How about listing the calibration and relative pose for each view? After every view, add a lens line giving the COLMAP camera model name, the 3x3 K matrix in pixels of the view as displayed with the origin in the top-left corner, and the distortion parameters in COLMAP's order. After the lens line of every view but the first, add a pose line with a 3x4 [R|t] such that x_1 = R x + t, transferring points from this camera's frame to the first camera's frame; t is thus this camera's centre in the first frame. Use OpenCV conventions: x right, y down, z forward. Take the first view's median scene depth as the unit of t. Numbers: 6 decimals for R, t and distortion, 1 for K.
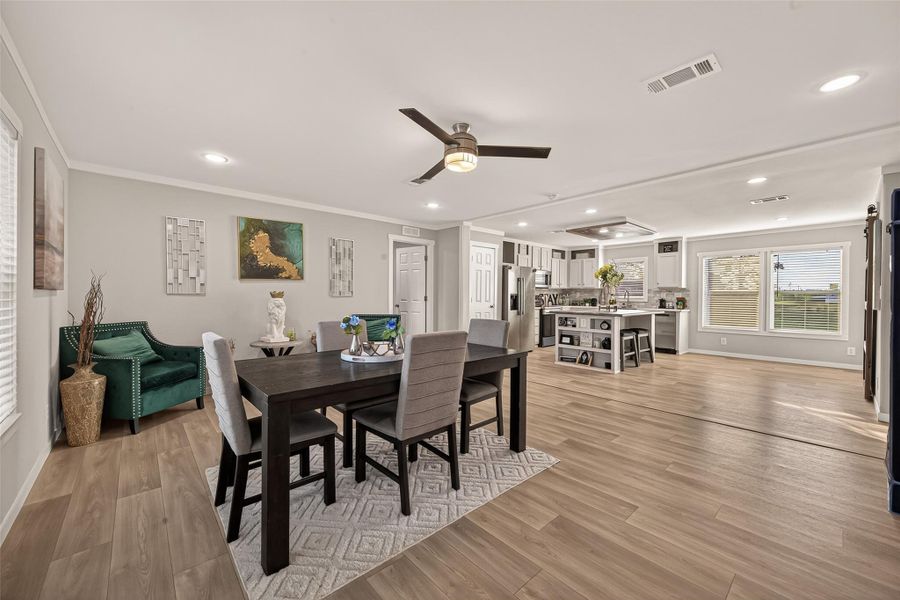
lens RADIAL K [[349.1, 0, 451.8], [0, 349.1, 295.3], [0, 0, 1]] dist [0.000008, -0.000460]
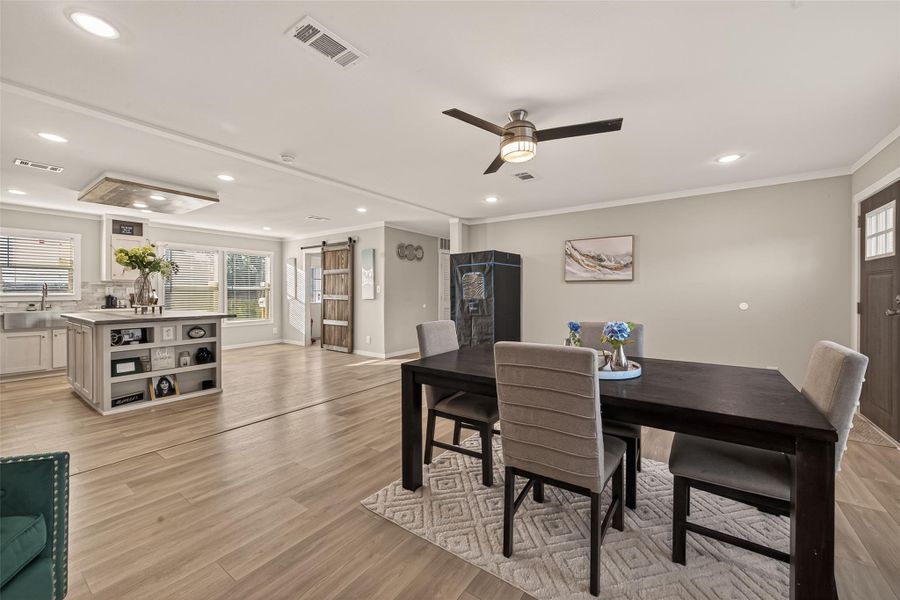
lens RADIAL K [[349.1, 0, 451.8], [0, 349.1, 295.3], [0, 0, 1]] dist [0.000008, -0.000460]
pose [[-0.225041, -0.015419, 0.974227, -0.300559], [-0.001670, 0.999879, 0.015440, -0.003224], [-0.974348, 0.001847, -0.225040, 0.485482]]
